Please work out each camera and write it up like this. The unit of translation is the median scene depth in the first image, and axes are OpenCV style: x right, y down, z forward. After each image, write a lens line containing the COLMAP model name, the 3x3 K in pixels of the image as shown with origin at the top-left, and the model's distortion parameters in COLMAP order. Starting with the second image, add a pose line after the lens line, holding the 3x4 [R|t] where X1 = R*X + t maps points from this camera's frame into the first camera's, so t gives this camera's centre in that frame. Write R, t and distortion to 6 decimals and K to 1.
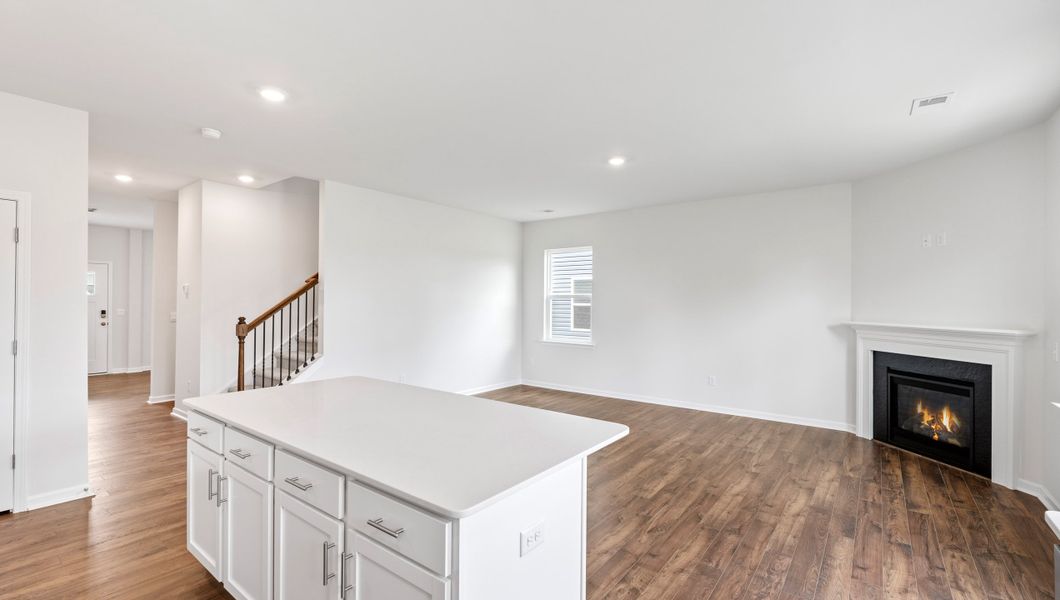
lens RADIAL K [[458.3, 0, 527.8], [0, 458.3, 299.1], [0, 0, 1]] dist [-0.000935, -0.000037]
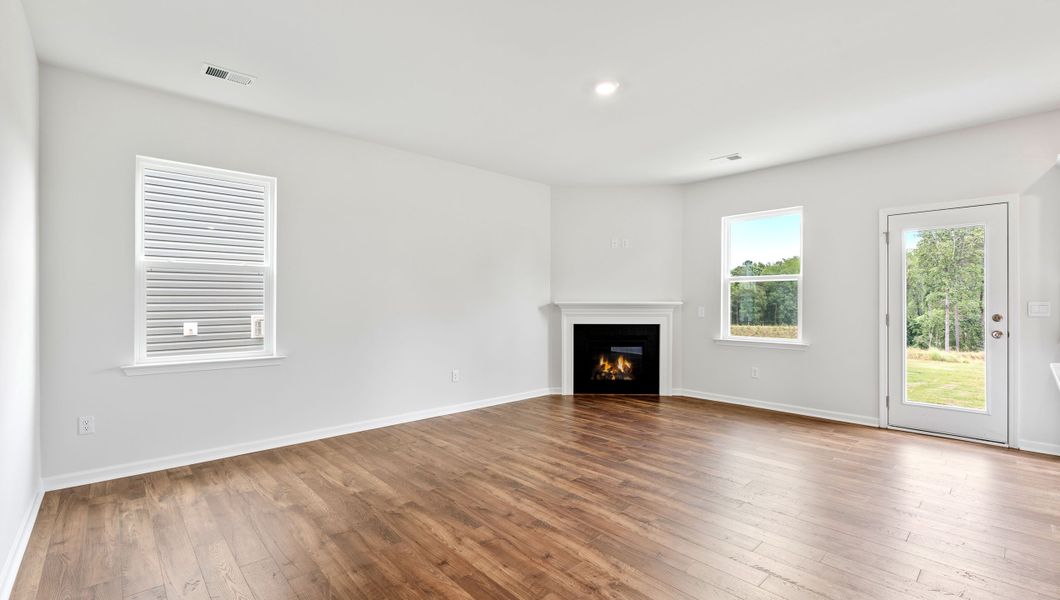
lens RADIAL K [[458.3, 0, 534.3], [0, 458.3, 304.1], [0, 0, 1]] dist [-0.000935, -0.000037]
pose [[0.177725, -0.016563, 0.983941, -0.583329], [-0.003354, 0.999842, 0.017437, 0.039131], [-0.984074, -0.006399, 0.177642, 0.989591]]
